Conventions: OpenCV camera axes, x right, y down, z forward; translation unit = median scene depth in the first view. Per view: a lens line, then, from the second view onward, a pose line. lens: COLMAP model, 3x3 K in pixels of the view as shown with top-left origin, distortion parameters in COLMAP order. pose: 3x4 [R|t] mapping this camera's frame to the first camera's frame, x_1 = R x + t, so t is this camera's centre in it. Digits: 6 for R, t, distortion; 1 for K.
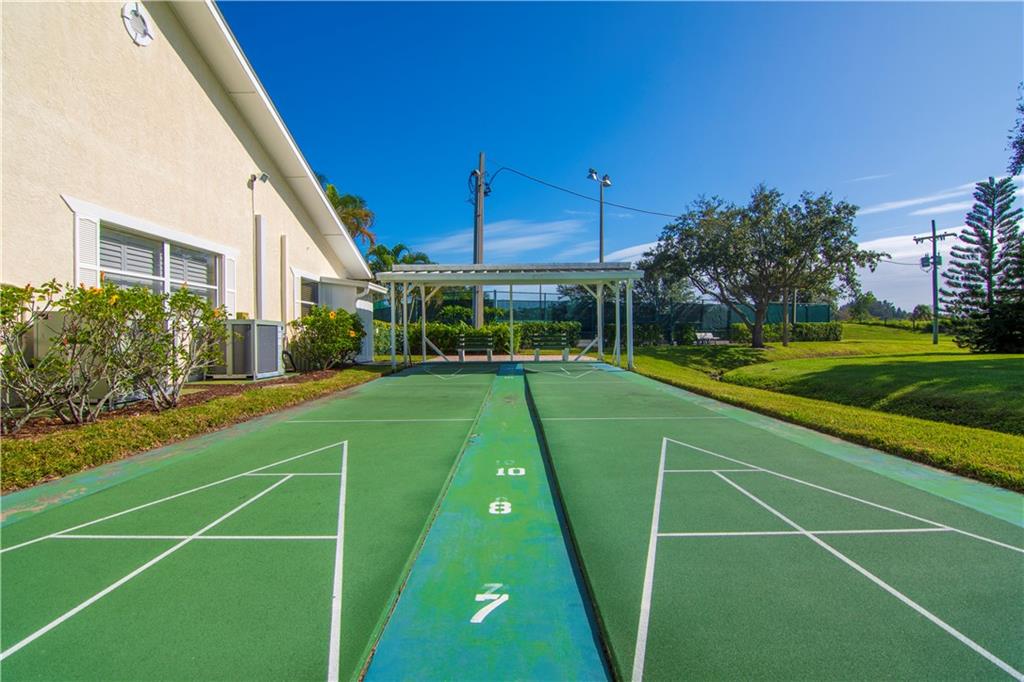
lens RADIAL K [[494.2, 0, 512.0], [0, 494.2, 341.0], [0, 0, 1]] dist [0.002546, 0.000268]
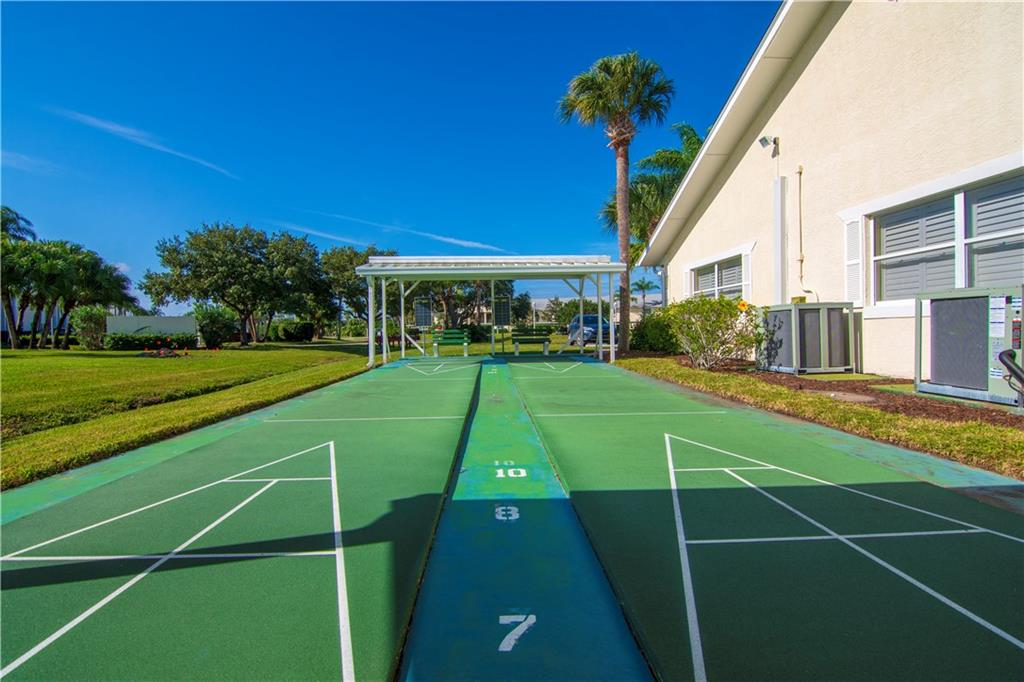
lens RADIAL K [[494.2, 0, 512.0], [0, 494.2, 341.0], [0, 0, 1]] dist [0.002546, 0.000268]
pose [[-0.998772, 0.014734, -0.047310, 0.005832], [0.013396, 0.999505, 0.028477, -0.007560], [0.047707, 0.027809, -0.998474, 1.864582]]
